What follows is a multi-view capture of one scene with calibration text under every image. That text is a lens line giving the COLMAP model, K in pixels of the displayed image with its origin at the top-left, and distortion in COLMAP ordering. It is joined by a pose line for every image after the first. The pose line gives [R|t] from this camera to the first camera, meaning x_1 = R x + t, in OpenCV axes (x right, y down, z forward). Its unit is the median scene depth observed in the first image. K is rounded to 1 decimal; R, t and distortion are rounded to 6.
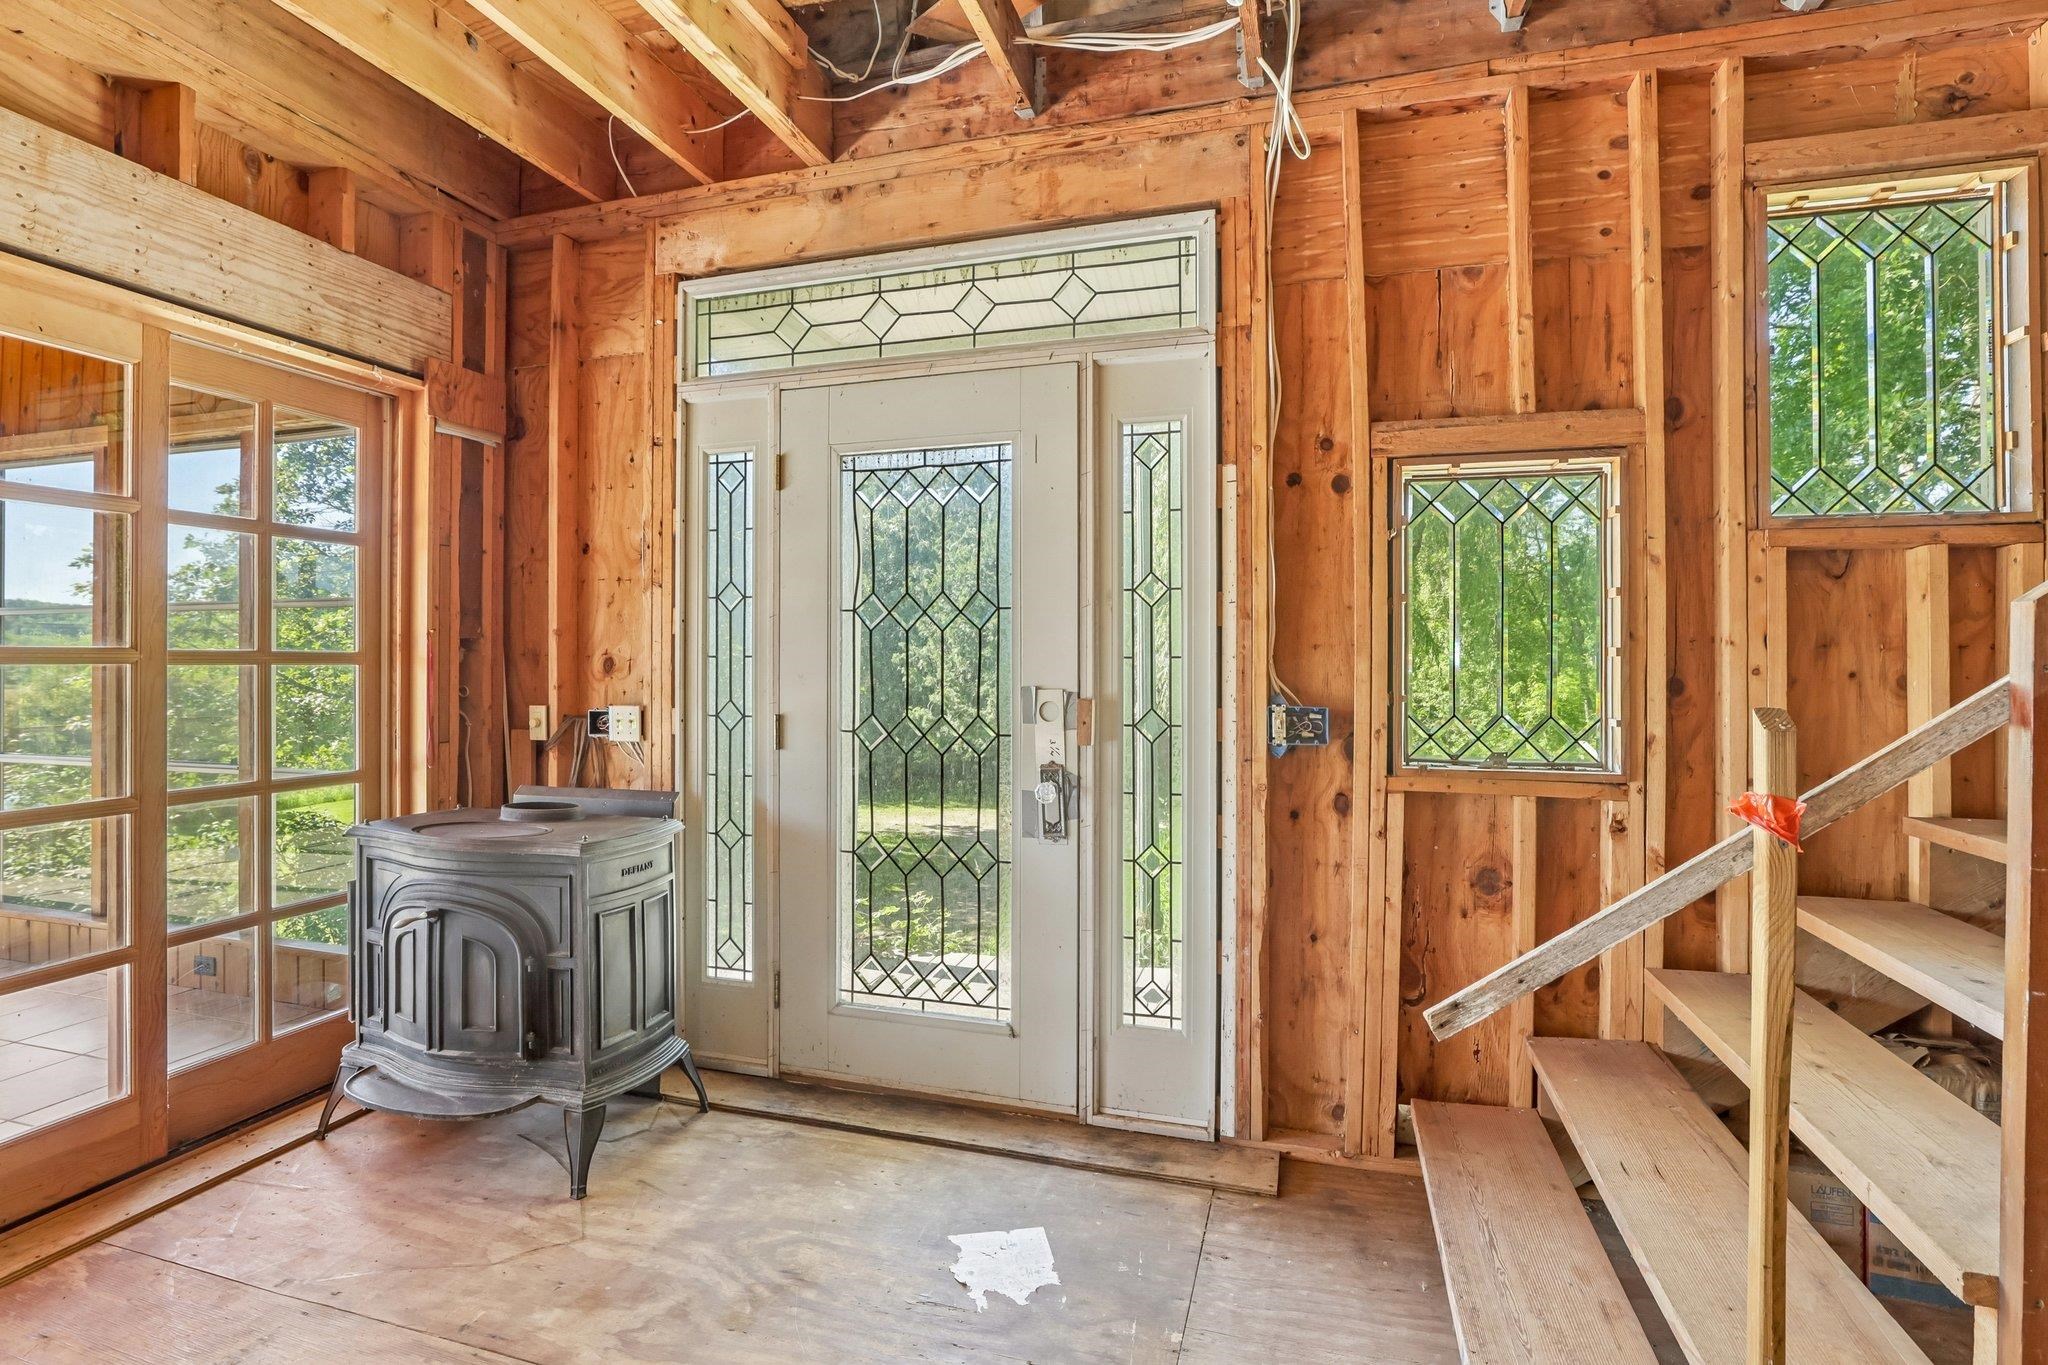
lens RADIAL K [[955.2, 0, 1039.1], [0, 955.2, 657.2], [0, 0, 1]] dist [-0.027390, 0.003472]
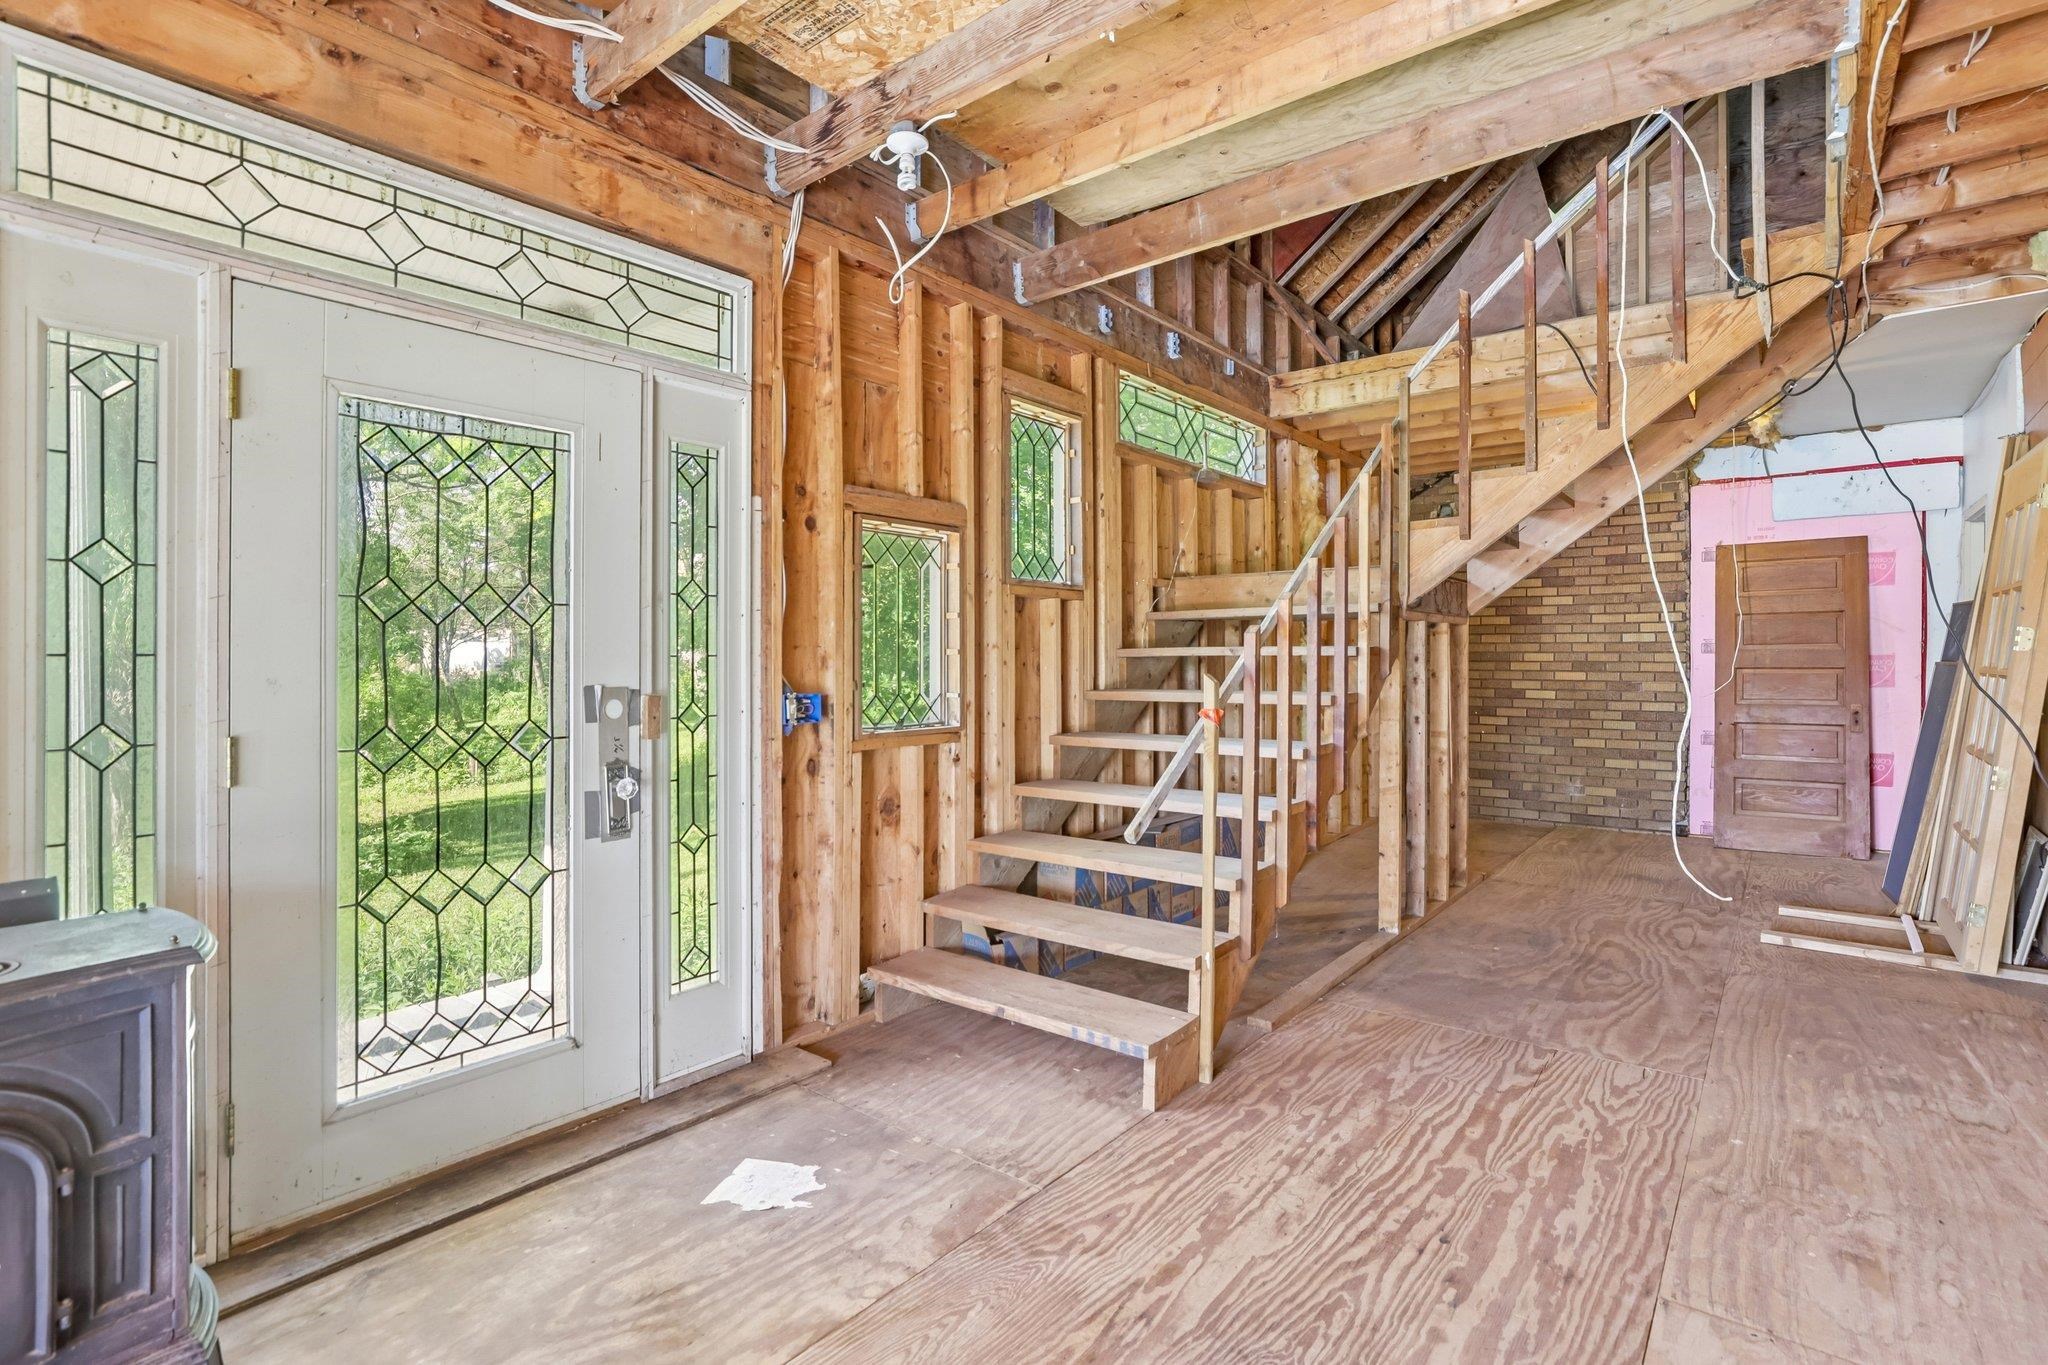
lens RADIAL K [[955.2, 0, 1032.0], [0, 955.2, 663.9], [0, 0, 1]] dist [-0.027390, 0.003472]
pose [[0.386456, -0.008907, 0.922265, -0.783023], [0.005367, 0.999958, 0.007409, 0.003482], [-0.922292, 0.002086, 0.386488, 0.213241]]
